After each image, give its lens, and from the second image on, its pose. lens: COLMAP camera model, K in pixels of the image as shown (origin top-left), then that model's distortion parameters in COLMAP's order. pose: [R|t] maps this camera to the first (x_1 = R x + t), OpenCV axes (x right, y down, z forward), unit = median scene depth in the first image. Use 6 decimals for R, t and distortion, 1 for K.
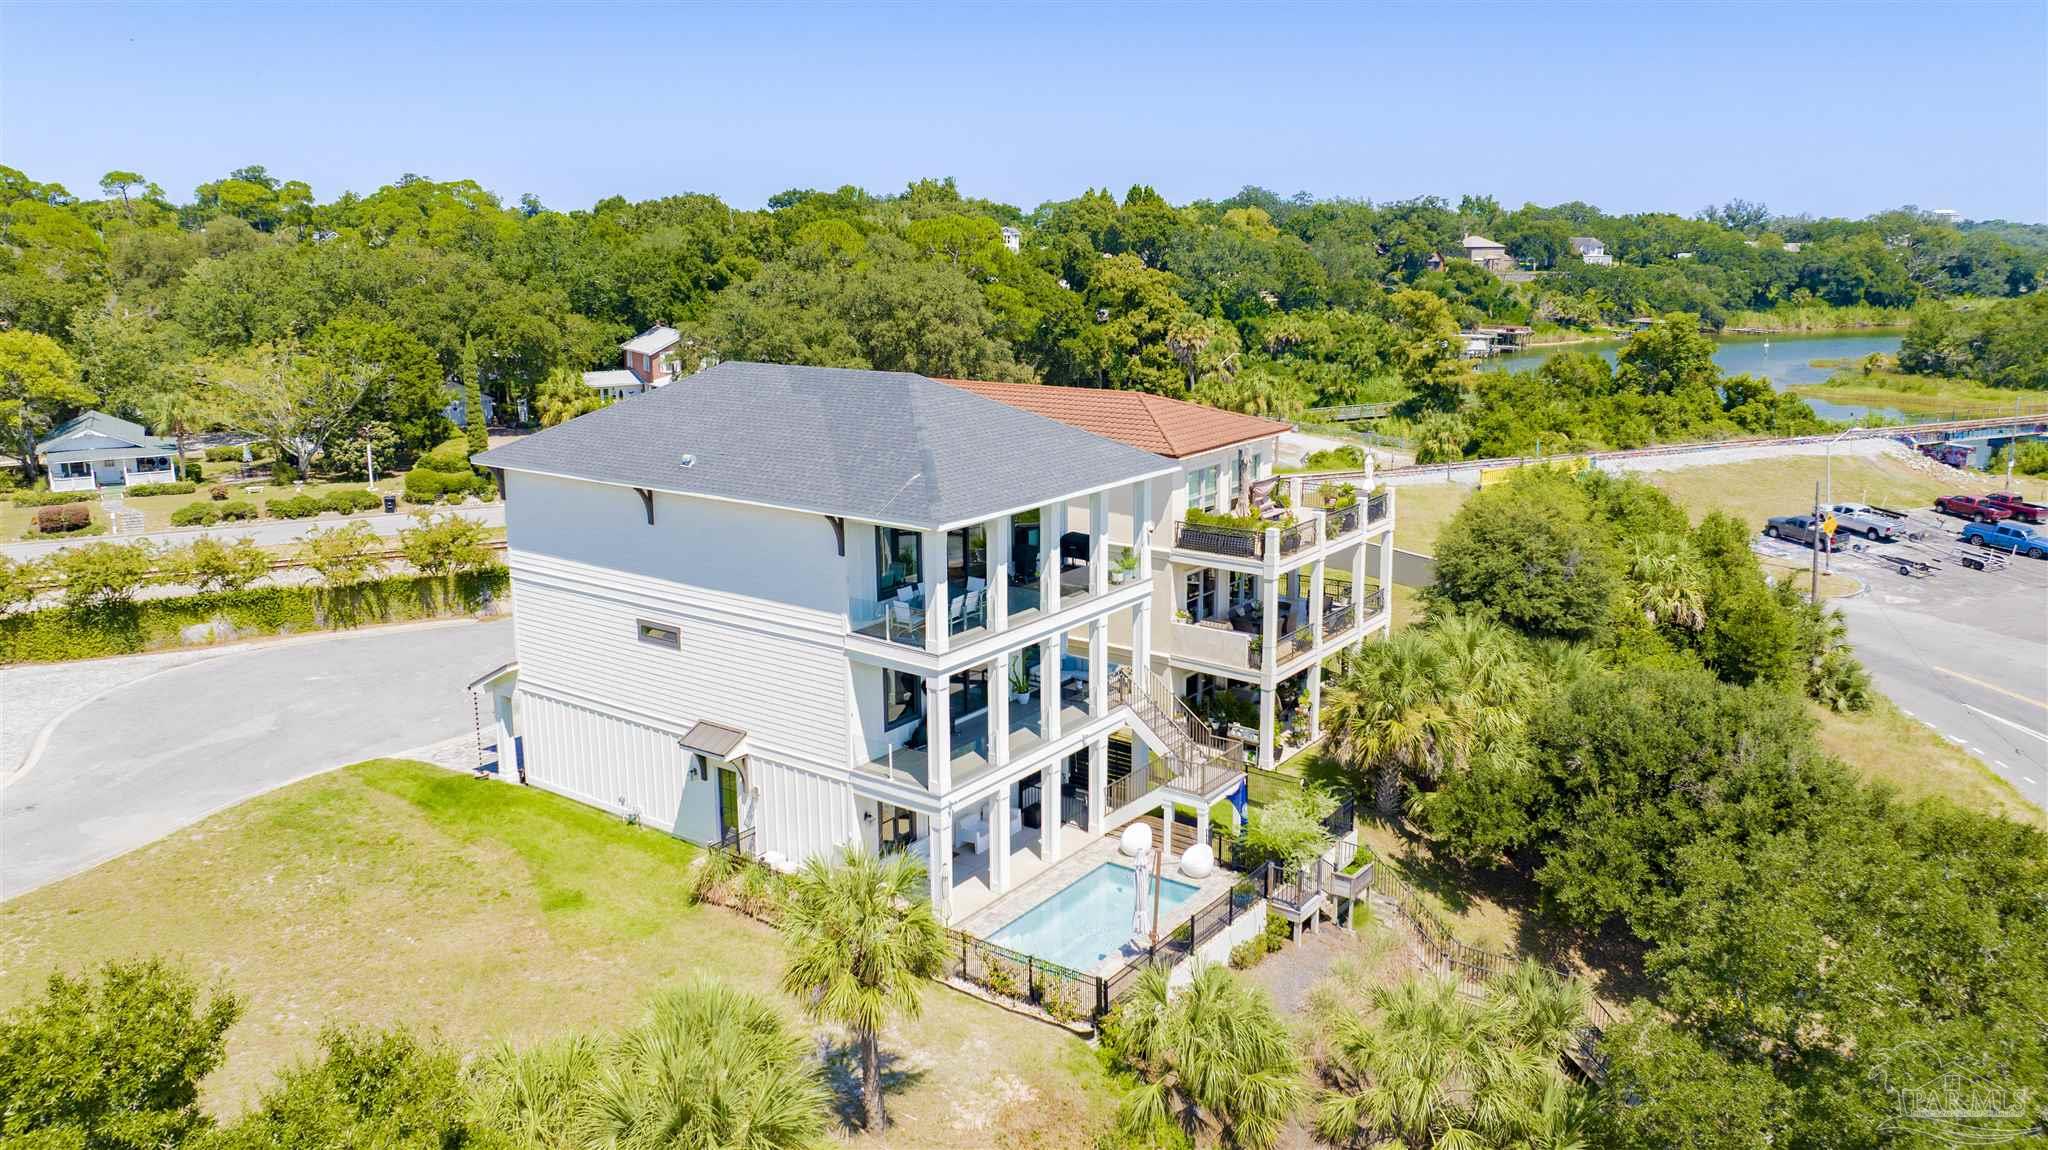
lens RADIAL K [[1488.3, 0, 1039.5], [0, 1488.3, 541.0], [0, 0, 1]] dist [-0.002544, -0.032670]
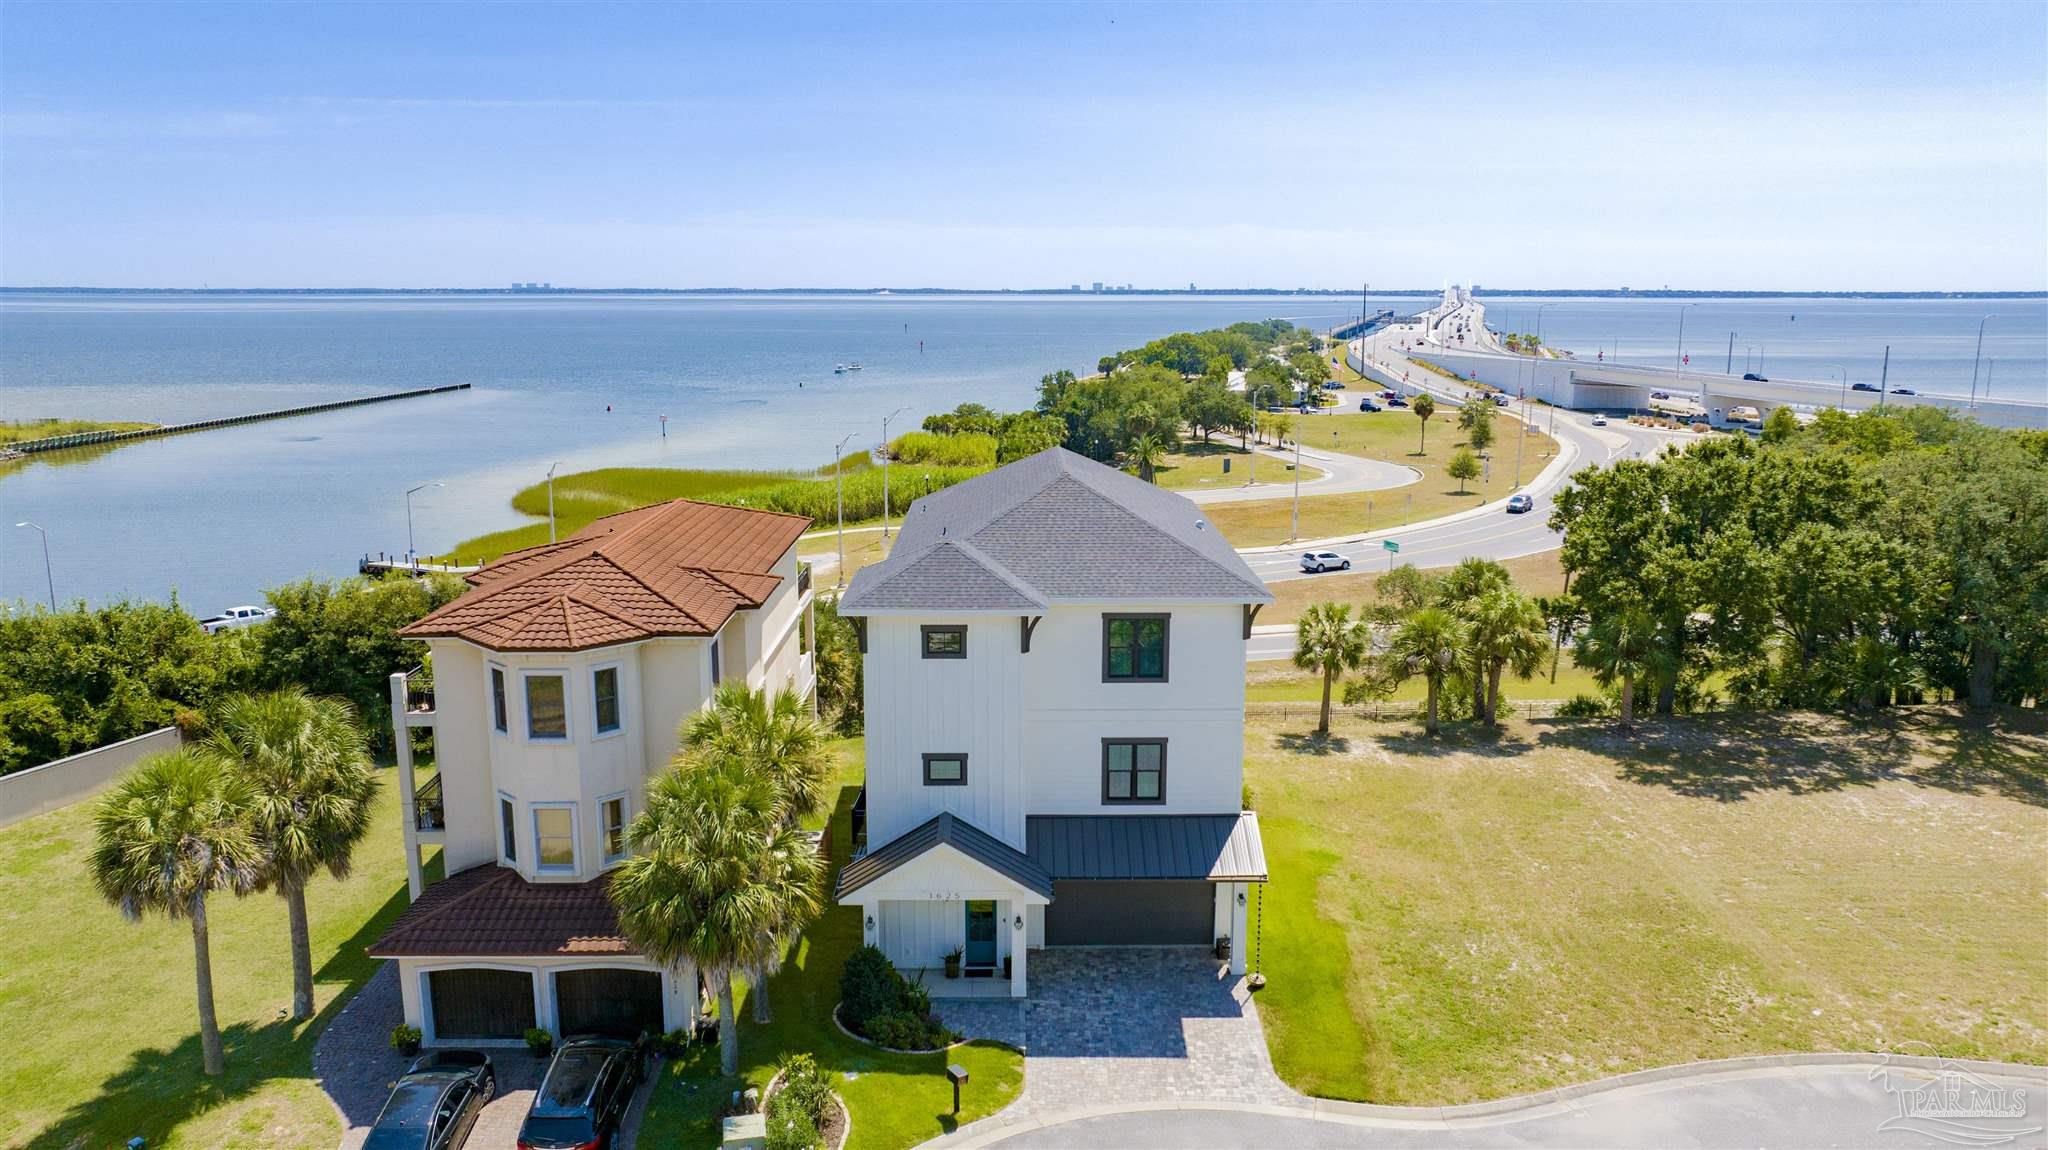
lens RADIAL K [[1454.8, 0, 1024.0], [0, 1454.8, 575.0], [0, 0, 1]] dist [-0.010531, -0.012590]
pose [[-0.595748, -0.150162, 0.789009, -0.887814], [0.163141, 0.939264, 0.301939, -0.322160], [-0.786428, 0.308600, -0.535067, 1.421139]]
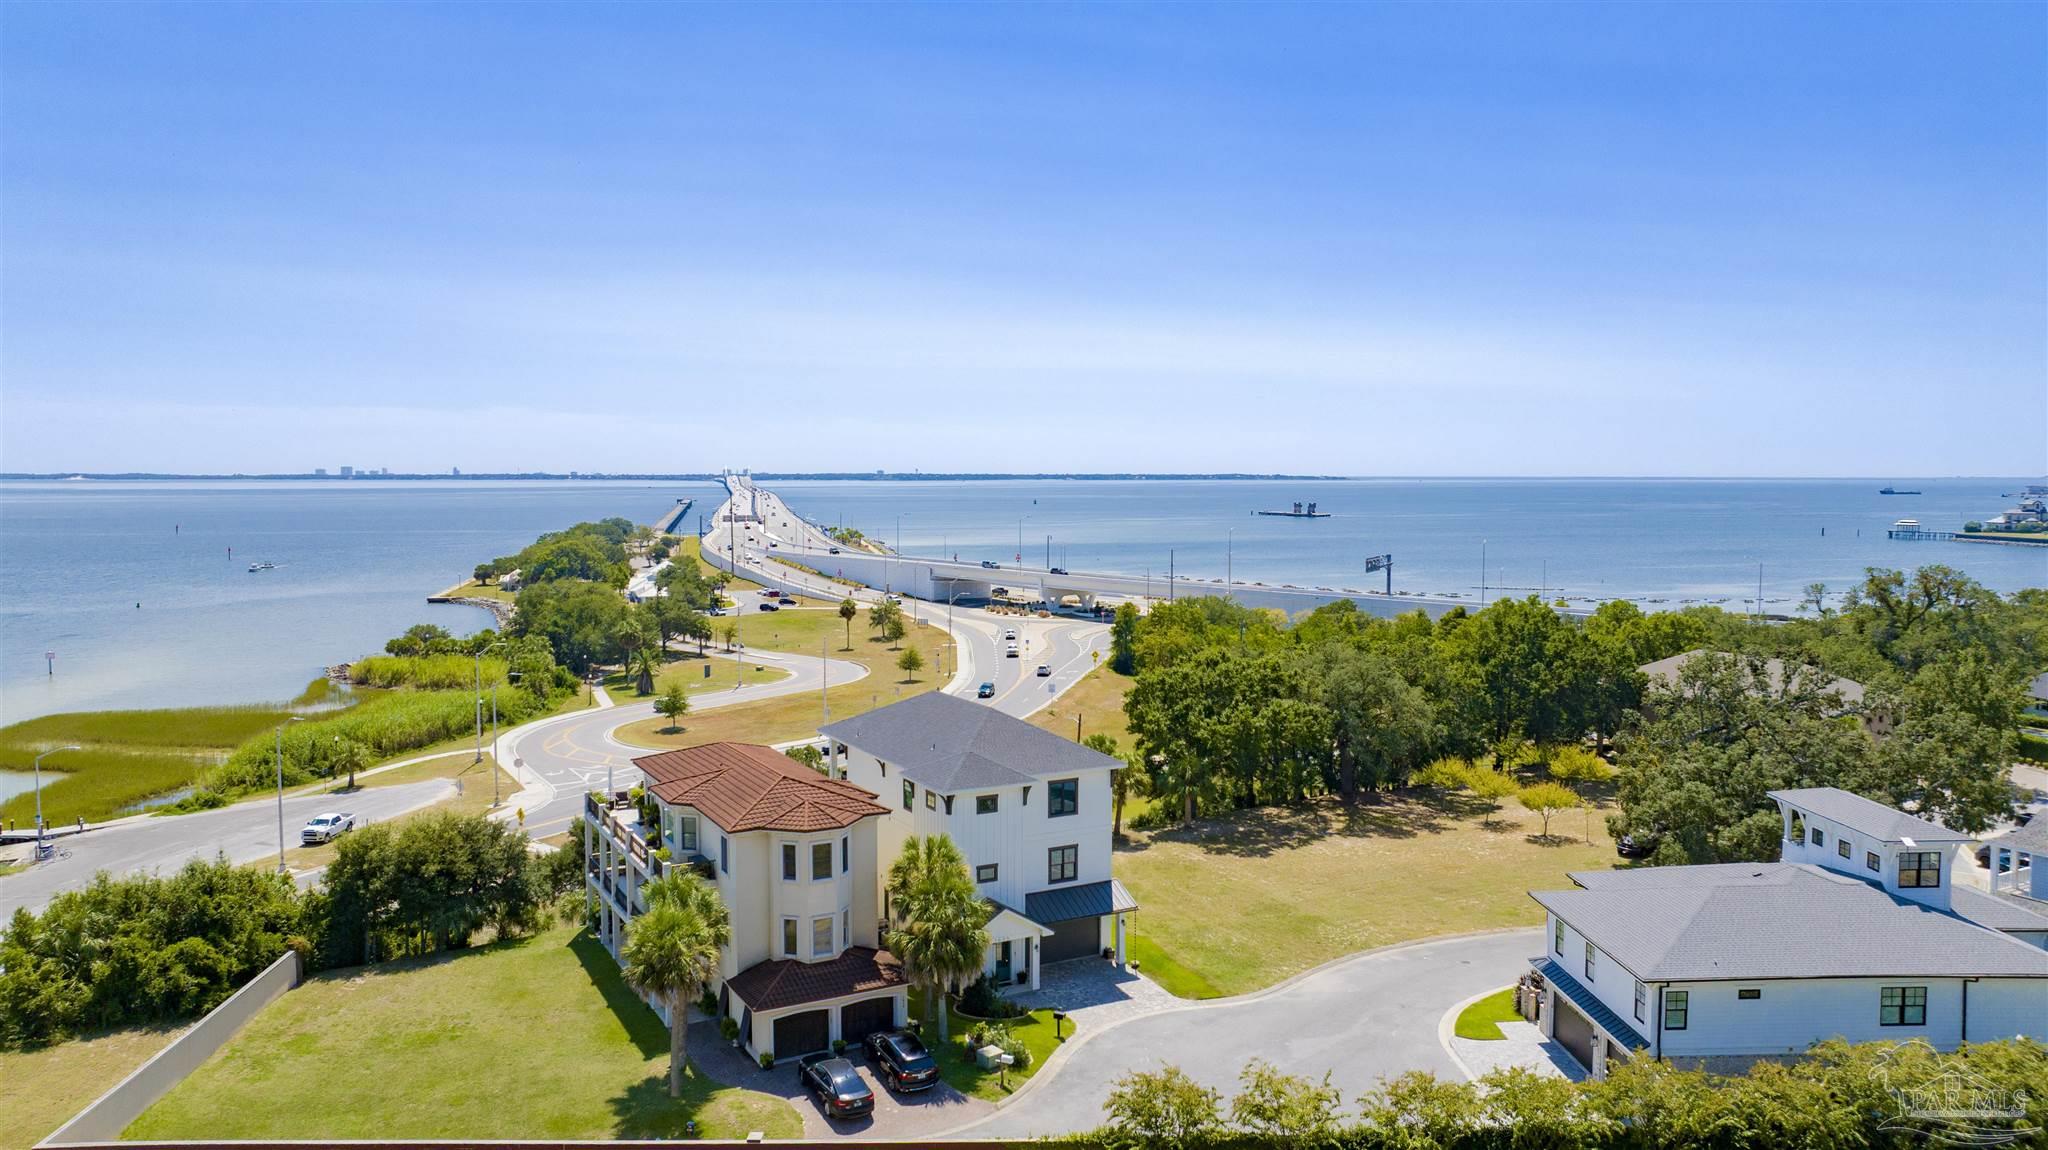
lens RADIAL K [[1460.7, 0, 1038.1], [0, 1460.7, 581.0], [0, 0, 1]] dist [-0.006032, -0.022148]
pose [[-0.905976, -0.025446, 0.422564, -0.920148], [0.090358, 0.963565, 0.251750, -0.646440], [-0.413574, 0.266262, -0.870667, 2.256673]]
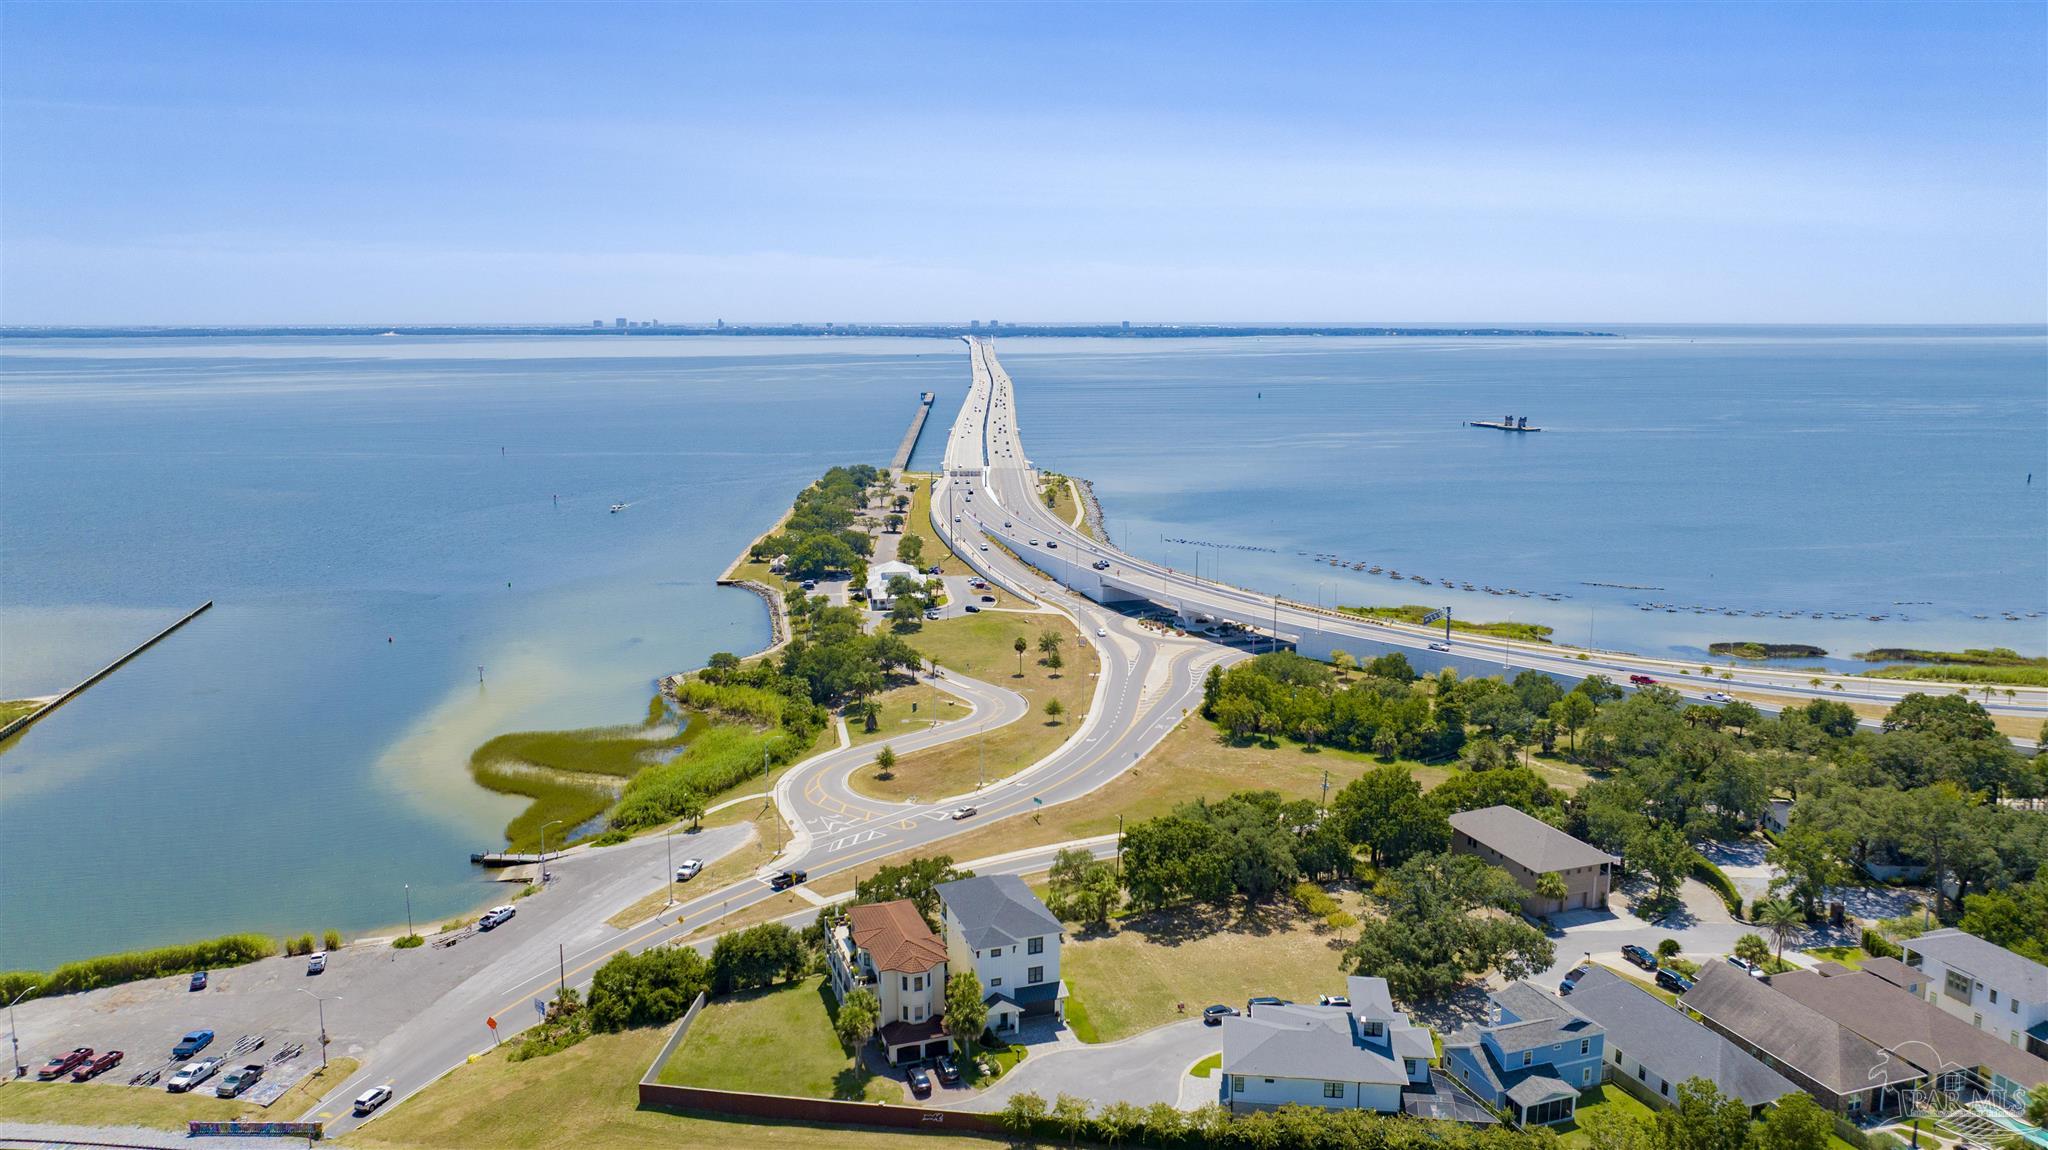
lens RADIAL K [[1468.3, 0, 1037.9], [0, 1468.3, 593.7], [0, 0, 1]] dist [-0.010241, -0.004134]
pose [[-0.822089, -0.100720, 0.560380, -2.125358], [0.119040, 0.932071, 0.342160, -1.958873], [-0.556776, 0.347994, -0.754255, 3.235962]]
